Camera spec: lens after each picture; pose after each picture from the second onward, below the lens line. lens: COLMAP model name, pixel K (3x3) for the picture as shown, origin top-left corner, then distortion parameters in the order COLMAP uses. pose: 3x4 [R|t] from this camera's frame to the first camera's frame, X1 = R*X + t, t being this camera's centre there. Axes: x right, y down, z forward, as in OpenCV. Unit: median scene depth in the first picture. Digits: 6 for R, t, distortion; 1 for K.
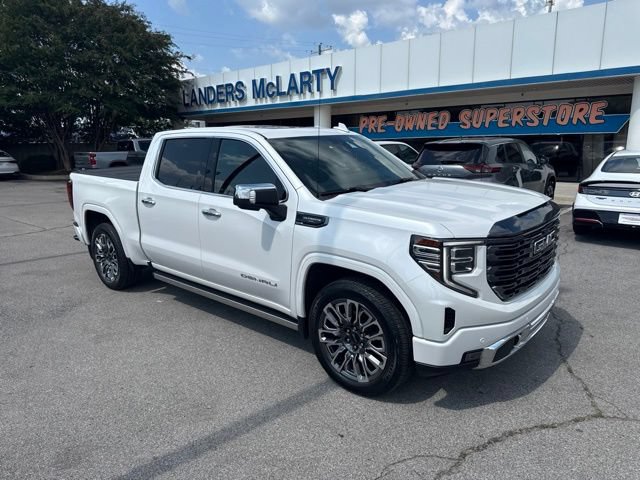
lens RADIAL K [[429.2, 0, 319.3], [0, 429.2, 237.9], [0, 0, 1]] dist [0.066972, -0.081449]
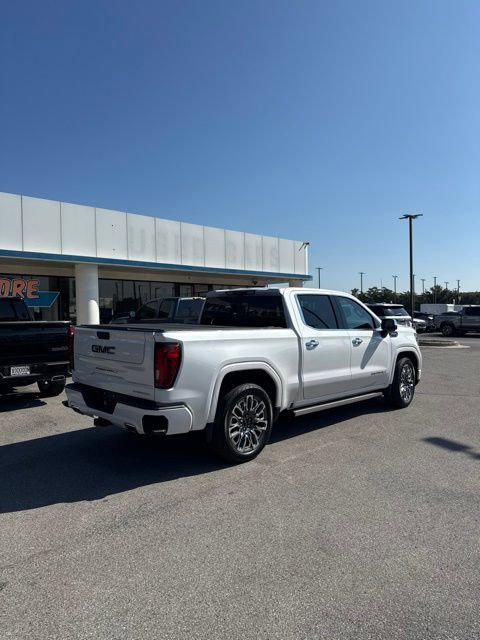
lens RADIAL K [[473.4, 0, 240.3], [0, 473.4, 312.1], [0, 0, 1]] dist [0.012315, -0.006241]
pose [[0.062127, 0.019373, 0.997880, -0.506254], [0.219258, 0.975123, -0.032582, -0.049914], [-0.973687, 0.220817, 0.056334, 0.322890]]
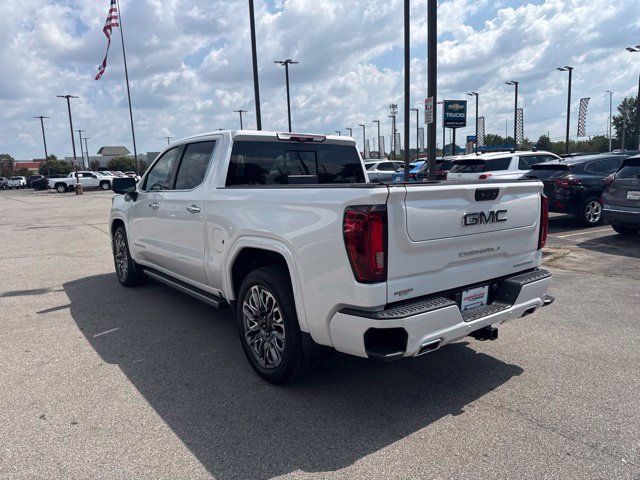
lens RADIAL K [[473.4, 0, 320.0], [0, 473.4, 240.0], [0, 0, 1]] dist [0.012315, -0.006241]
pose [[-0.977780, 0.015799, 0.209037, -0.162768], [0.088634, 0.934800, 0.343936, -0.122534], [-0.189975, 0.354822, -0.915430, 0.637766]]
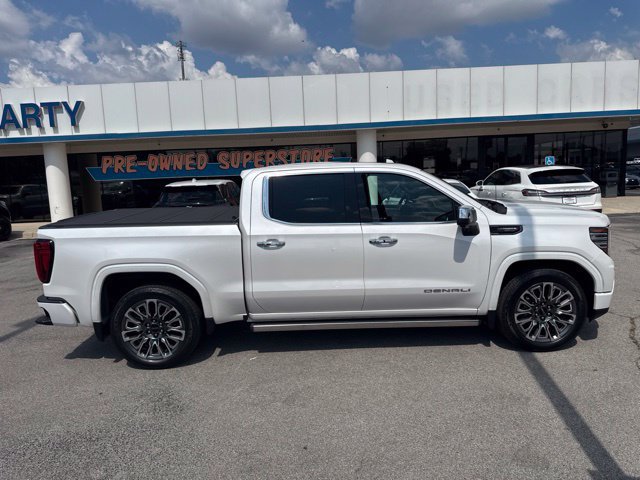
lens RADIAL K [[433.1, 0, 306.2], [0, 433.1, 229.5], [0, 0, 1]] dist [0.009829, -0.000564]
pose [[0.761631, -0.097325, 0.640660, -0.269091], [0.167580, 0.984607, -0.049648, -0.016044], [-0.625967, 0.145175, 0.766218, 0.073710]]
